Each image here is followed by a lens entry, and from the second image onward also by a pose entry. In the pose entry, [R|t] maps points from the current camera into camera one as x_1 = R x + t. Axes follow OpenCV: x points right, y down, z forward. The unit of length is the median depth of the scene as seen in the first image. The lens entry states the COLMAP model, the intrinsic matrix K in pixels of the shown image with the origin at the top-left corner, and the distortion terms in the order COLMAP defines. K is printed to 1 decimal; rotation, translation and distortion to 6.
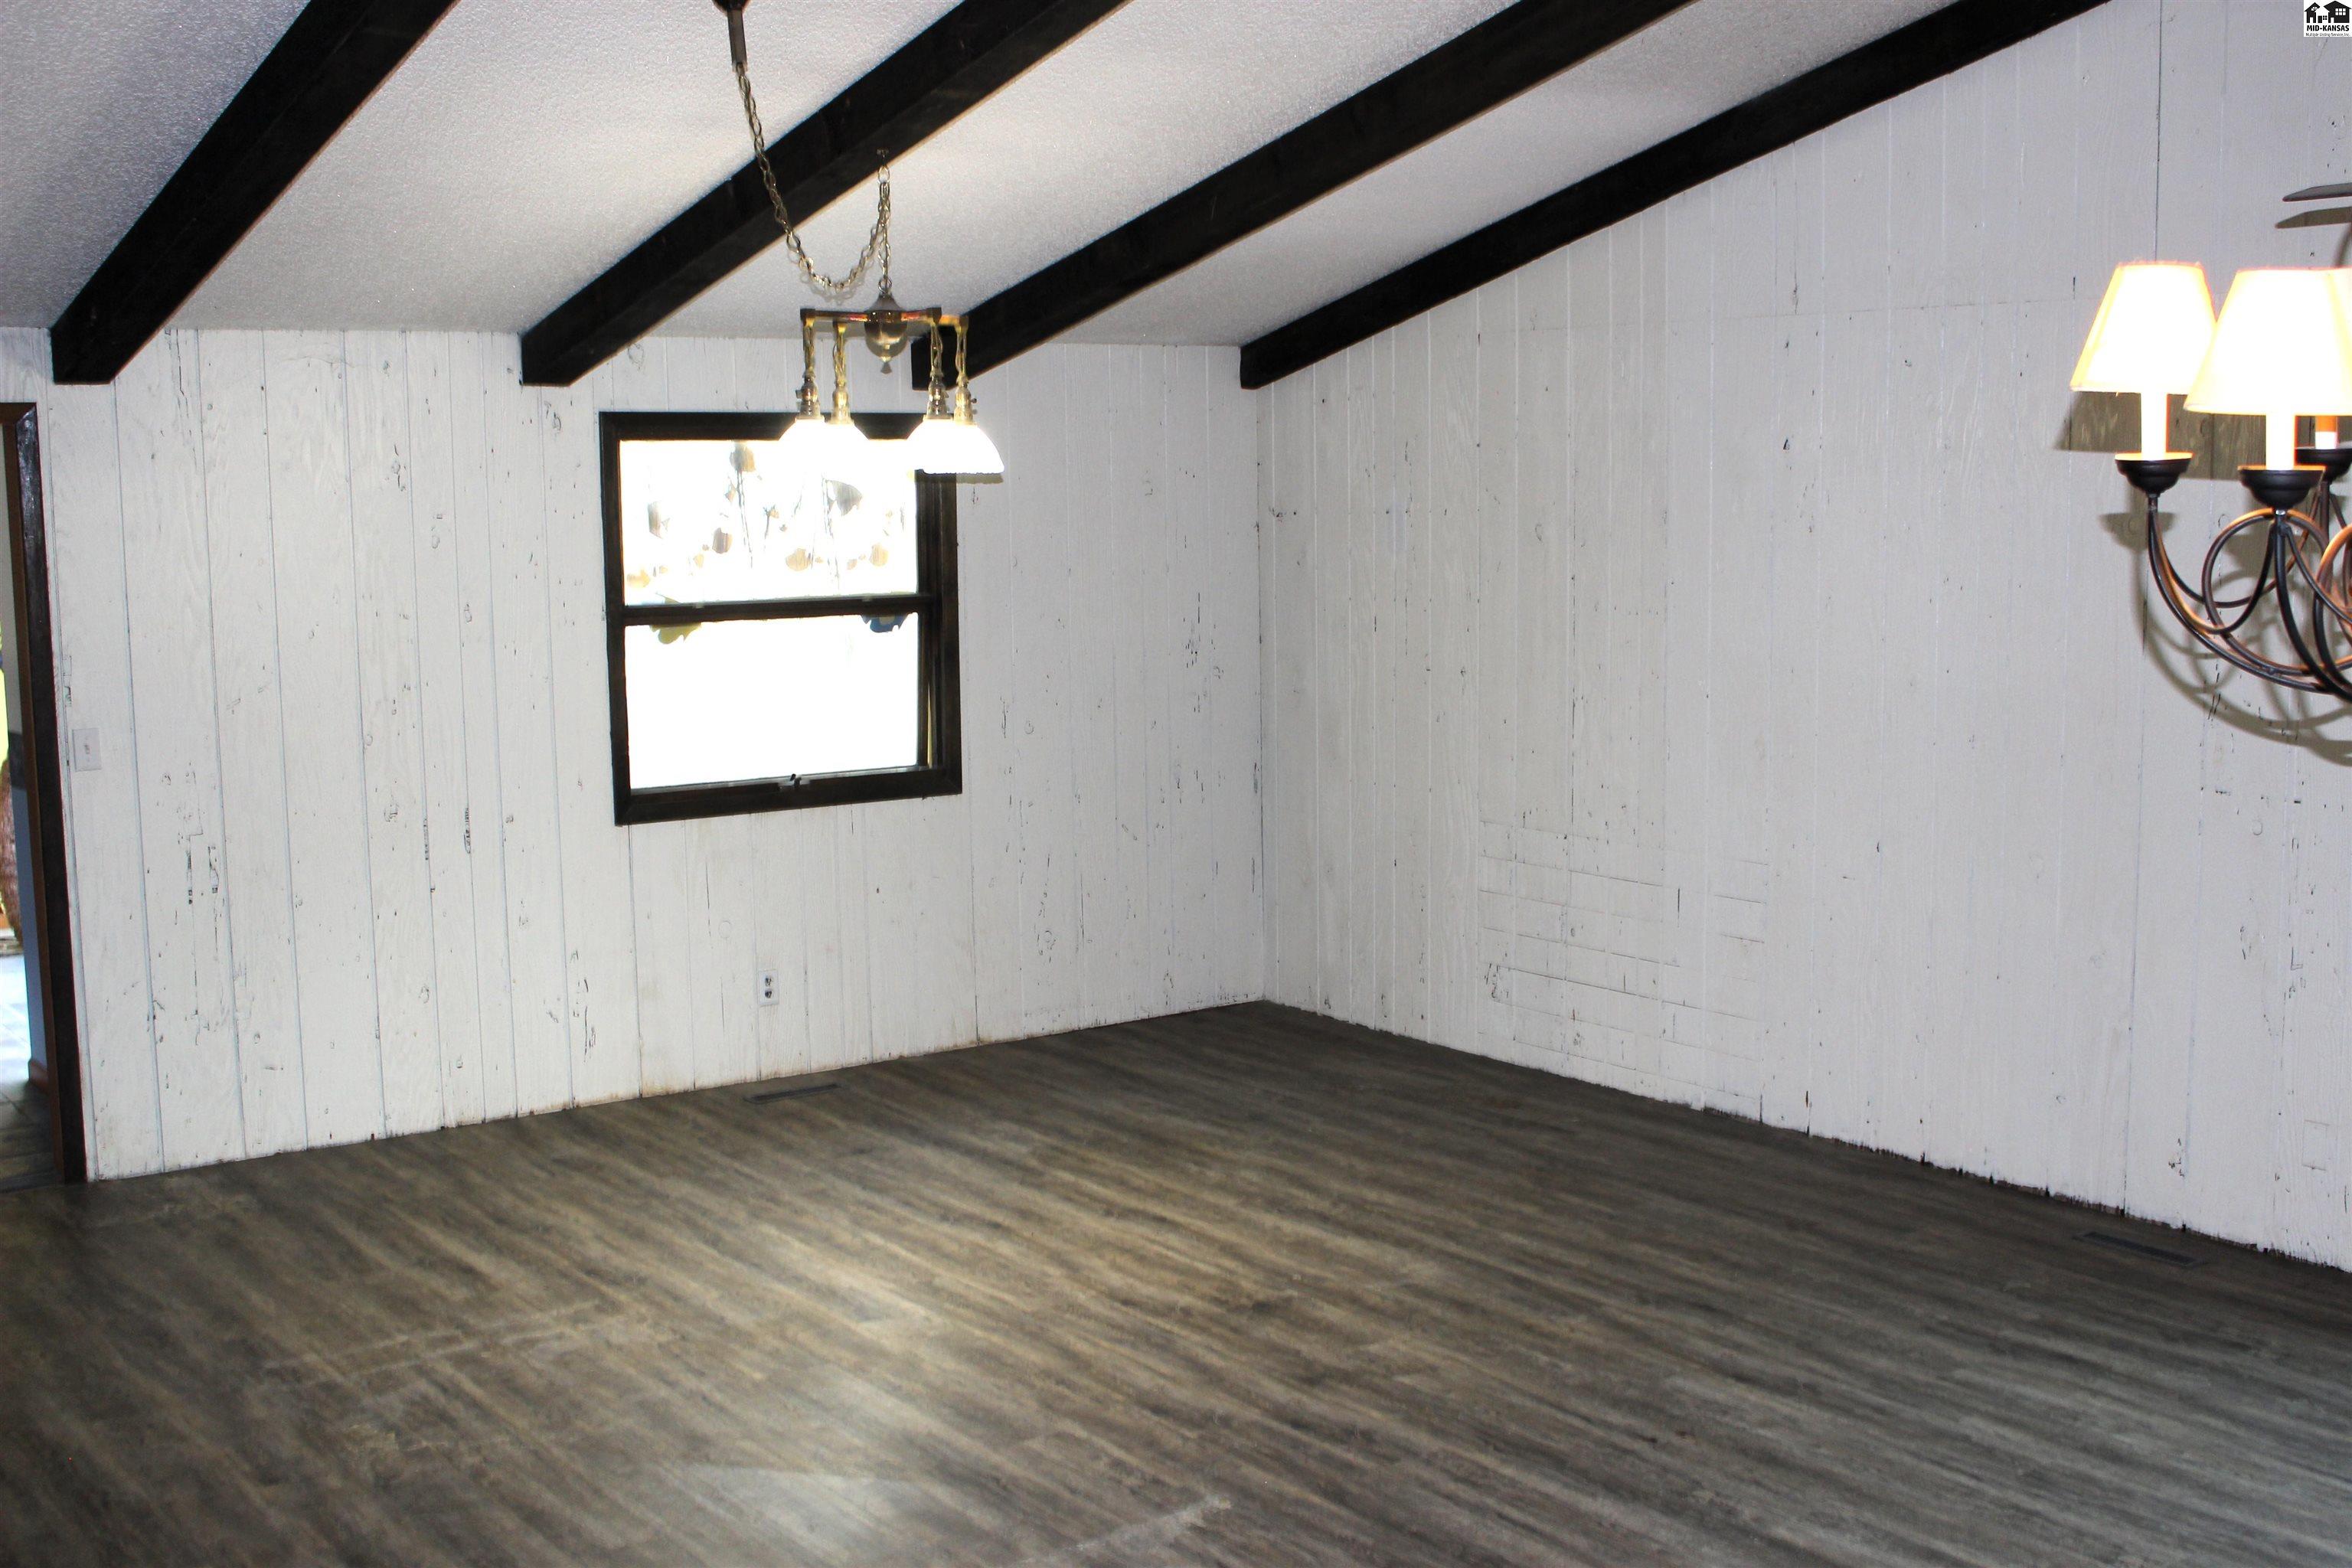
lens RADIAL K [[2692.5, 0, 1173.8], [0, 2692.5, 788.0], [0, 0, 1]] dist [-0.055351, 0.000000]
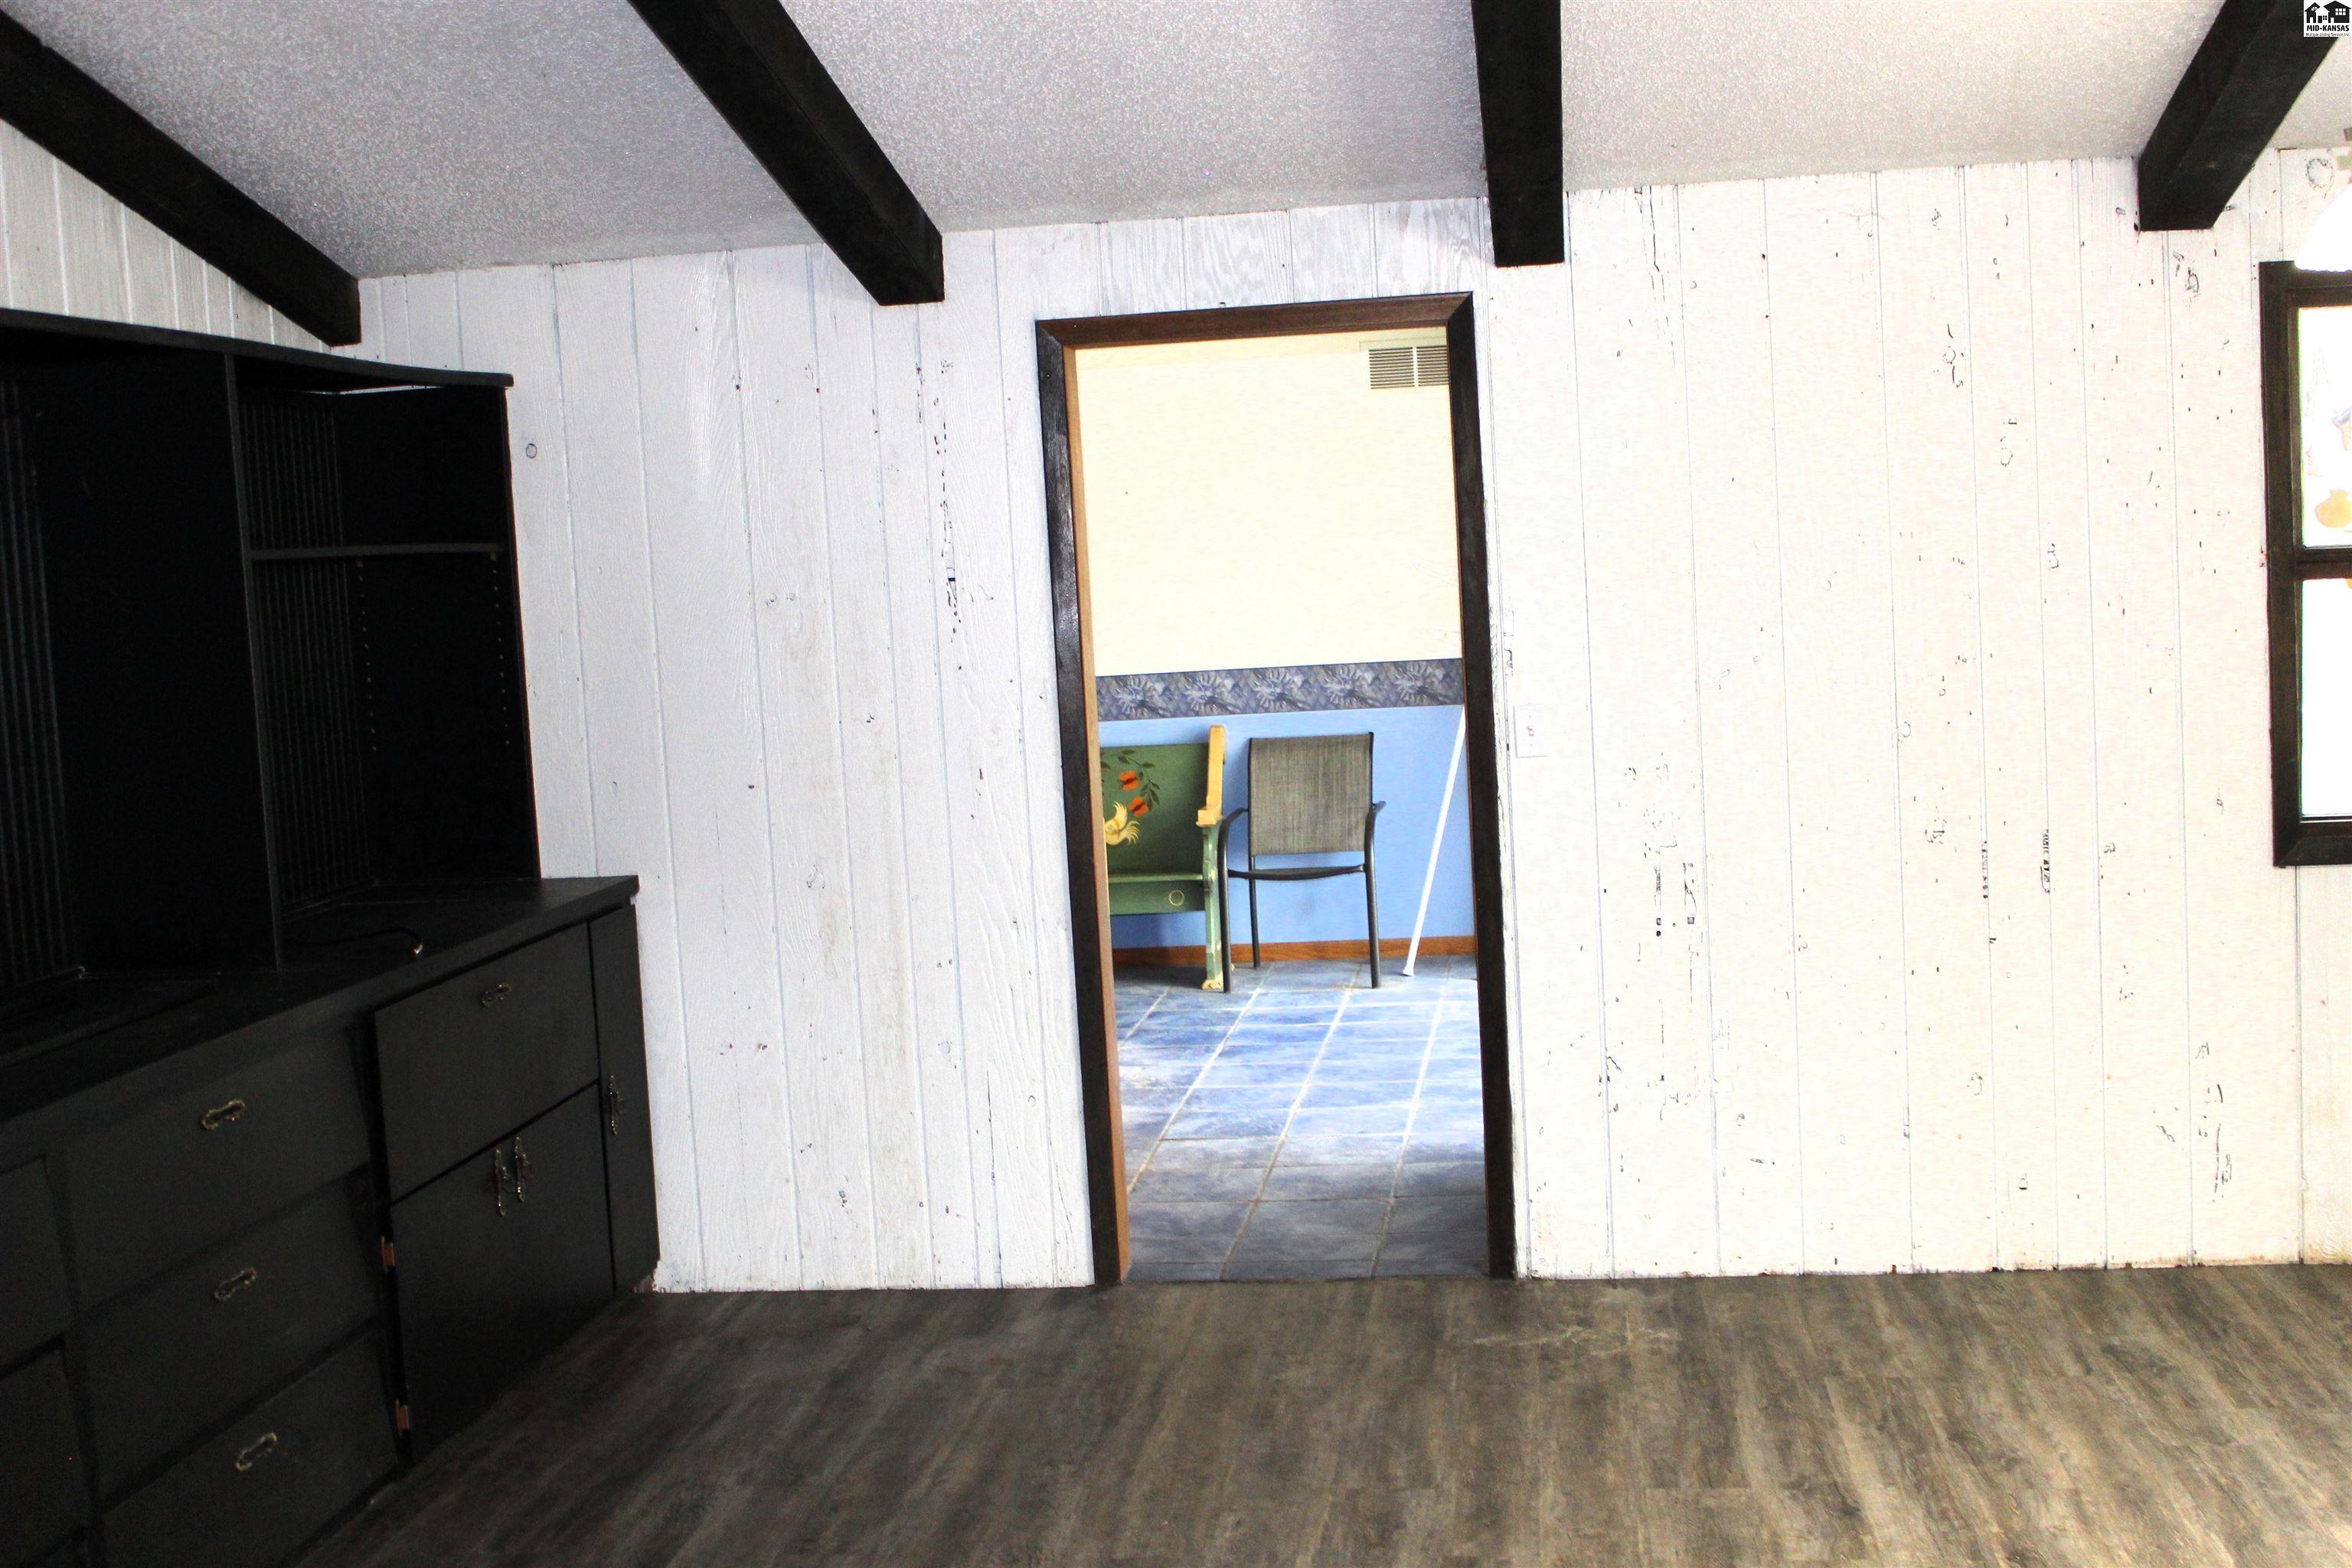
lens RADIAL K [[2692.5, 0, 1179.2], [0, 2692.5, 773.4], [0, 0, 1]] dist [-0.055351, 0.000000]
pose [[0.733521, 0.032785, -0.678876, 0.058623], [-0.042244, 0.999104, 0.002605, 0.000244], [0.678353, 0.026767, 0.734248, 0.365783]]
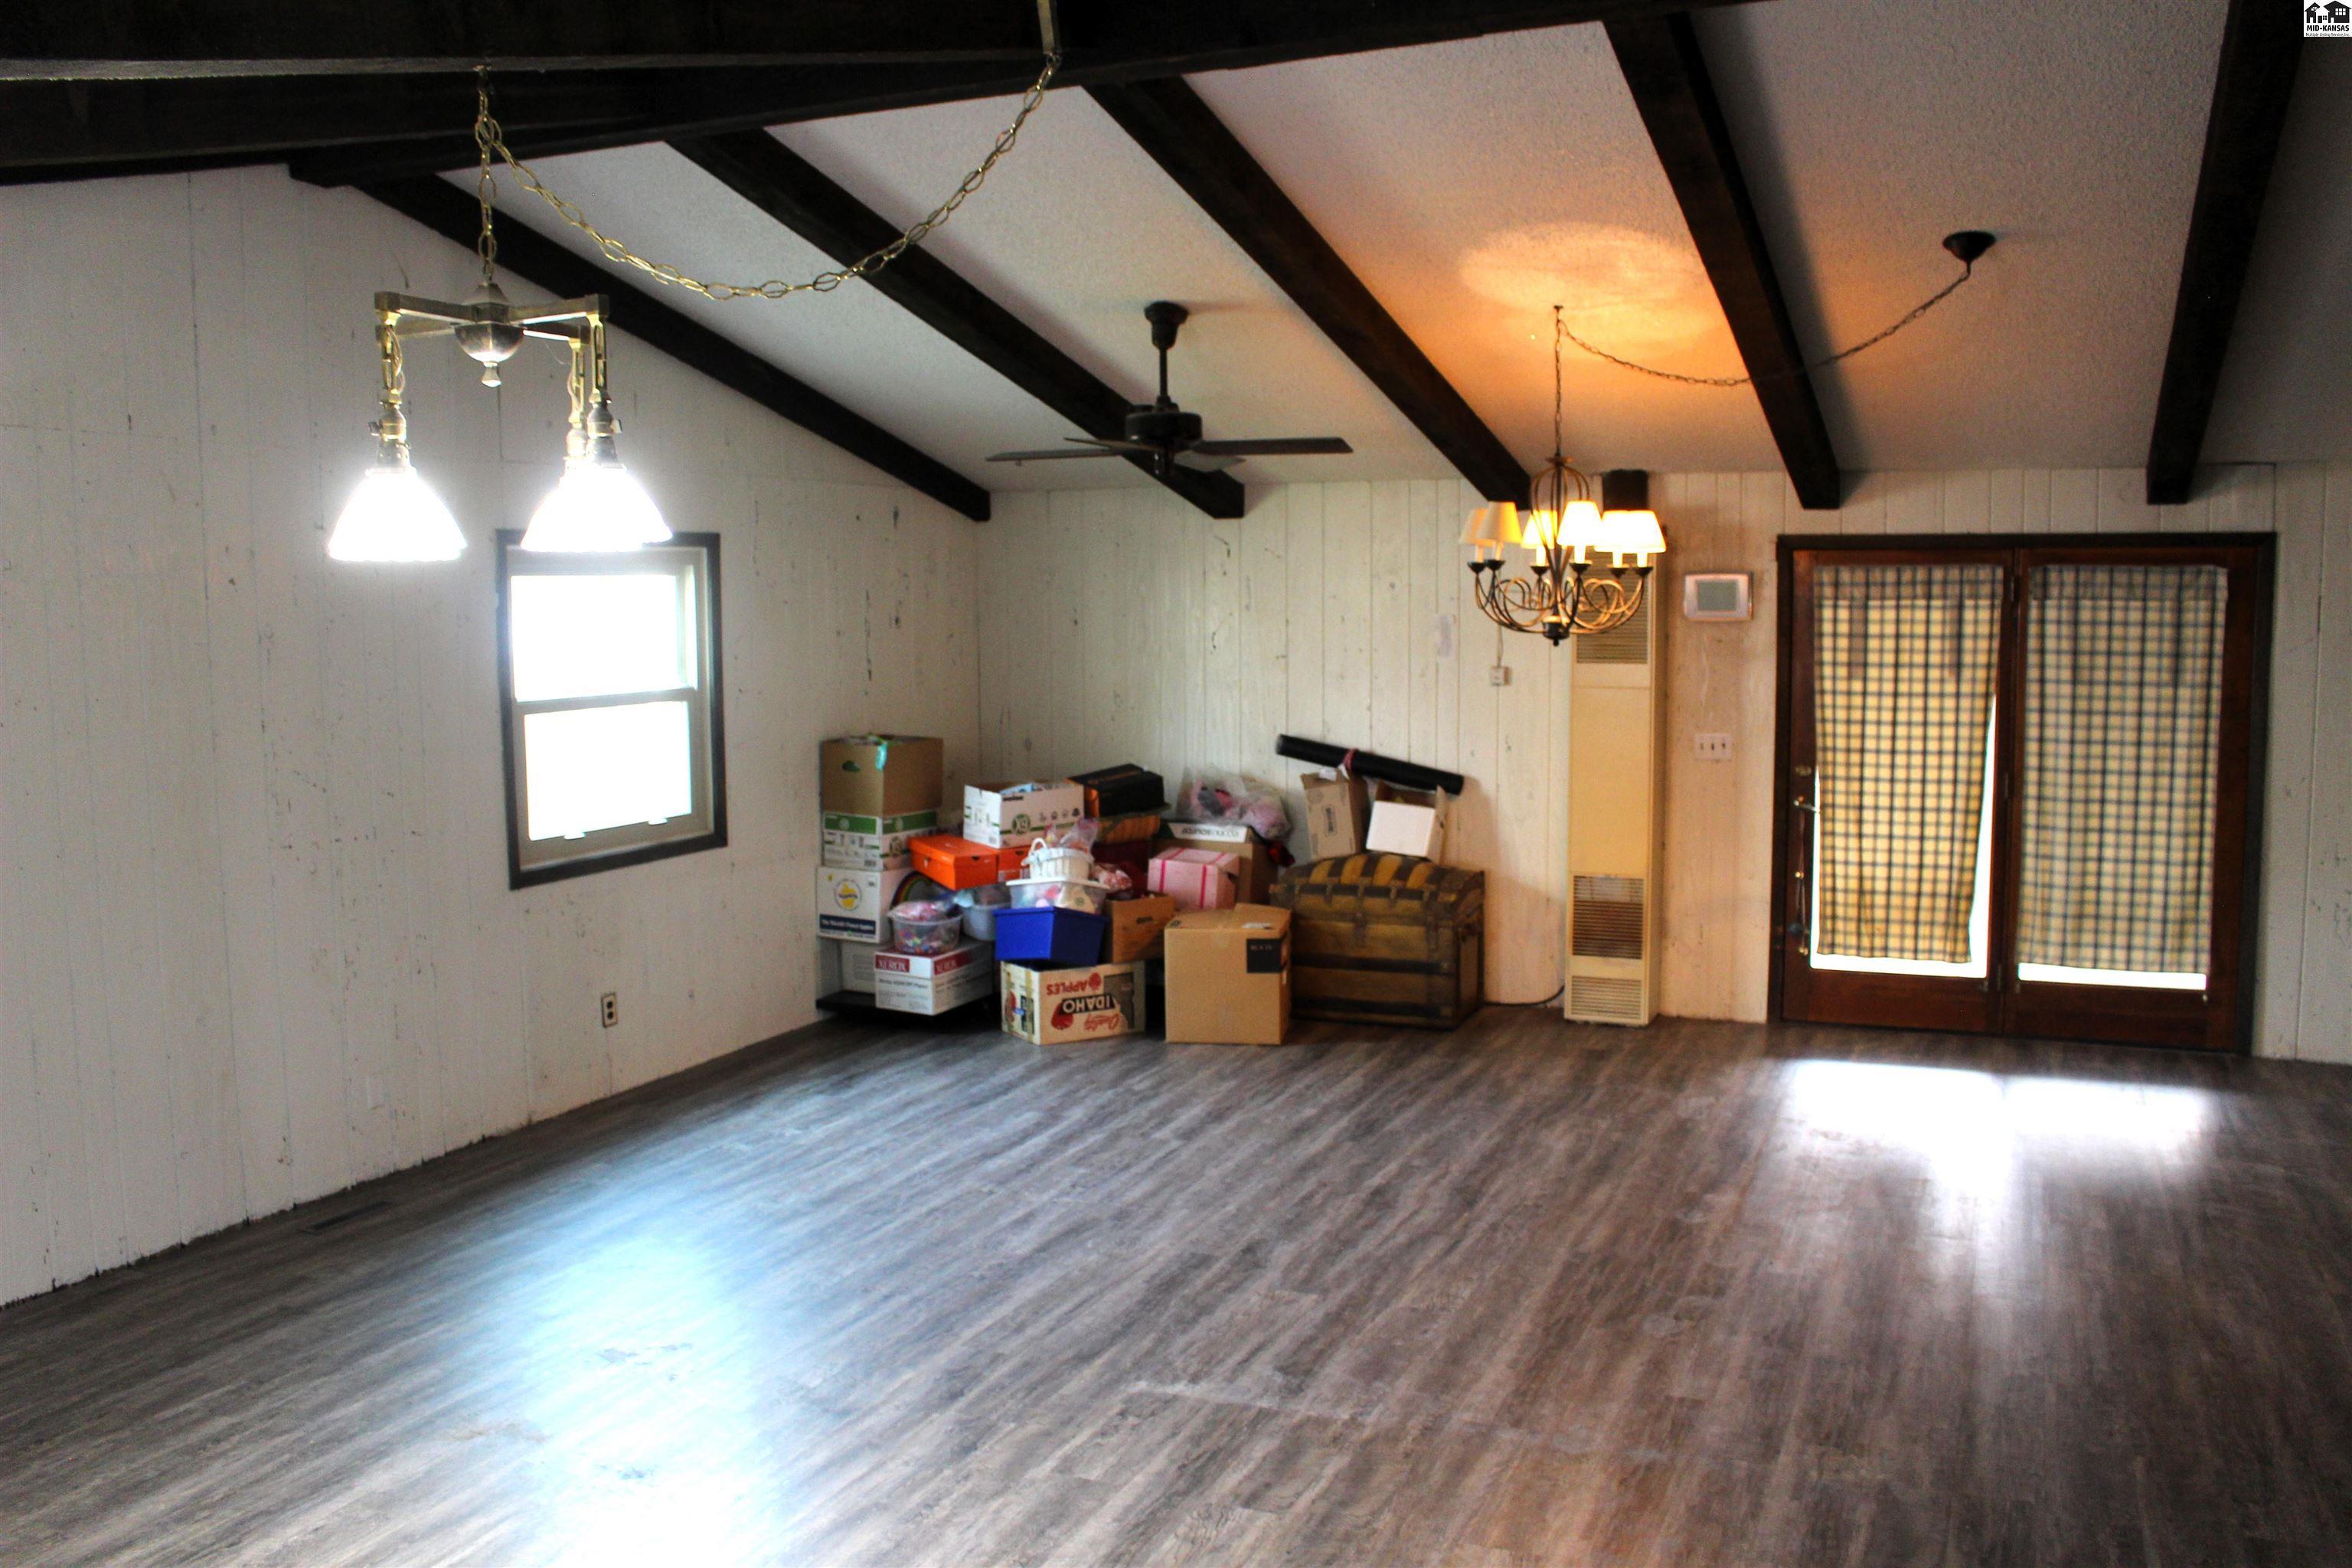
lens RADIAL K [[2103.4, 0, 1171.2], [0, 2103.4, 784.2], [0, 0, 1]] dist [-0.053356, 0.010464]
pose [[-0.522490, -0.064971, 0.850166, -0.541334], [0.113762, 0.982866, 0.145027, -0.100520], [-0.845022, 0.172492, -0.506147, 0.966812]]
